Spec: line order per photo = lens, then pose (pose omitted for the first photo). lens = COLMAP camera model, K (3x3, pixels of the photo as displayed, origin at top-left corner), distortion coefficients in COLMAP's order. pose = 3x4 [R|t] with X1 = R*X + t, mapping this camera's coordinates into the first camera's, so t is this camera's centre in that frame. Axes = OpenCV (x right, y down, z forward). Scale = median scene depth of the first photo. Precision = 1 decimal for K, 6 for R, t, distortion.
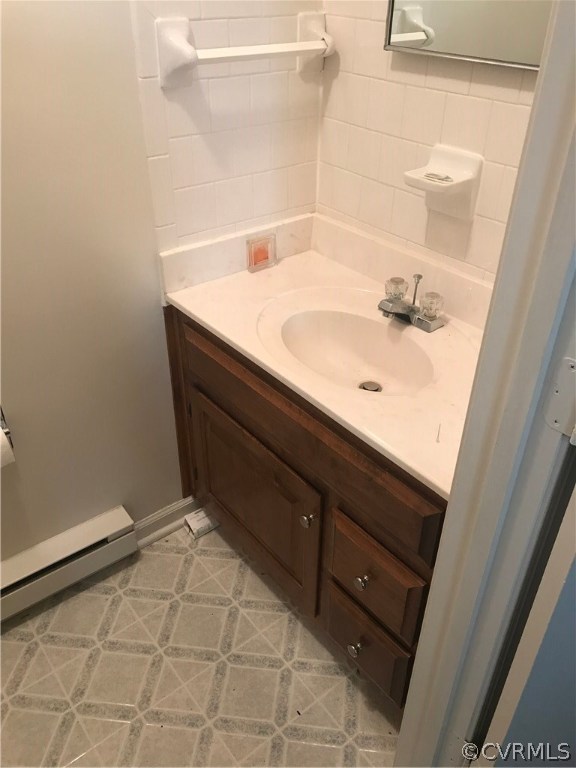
lens RADIAL K [[639.0, 0, 288.0], [0, 639.0, 384.0], [0, 0, 1]] dist [0.024788, -0.003238]
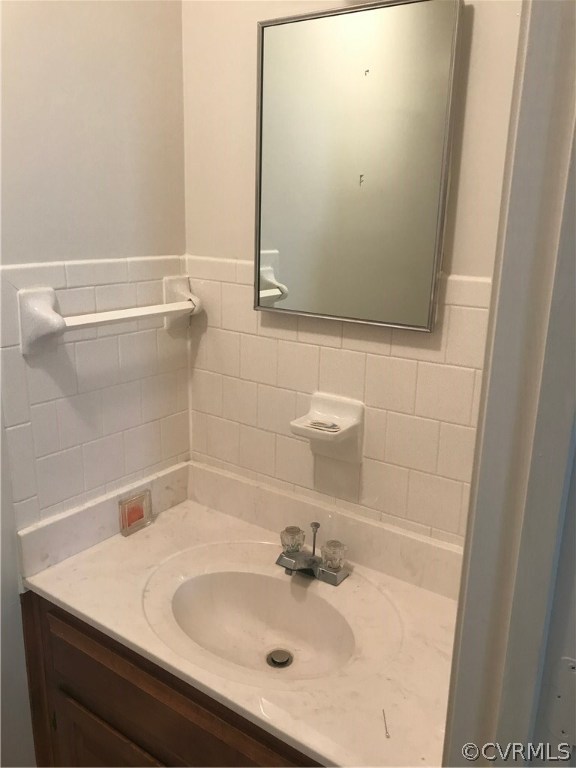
lens RADIAL K [[639.0, 0, 288.0], [0, 639.0, 384.0], [0, 0, 1]] dist [0.024788, -0.003238]
pose [[0.963814, -0.059788, 0.259786, -0.065453], [0.138053, 0.945611, -0.294552, -0.090590], [-0.228046, 0.319758, 0.919647, 0.078300]]
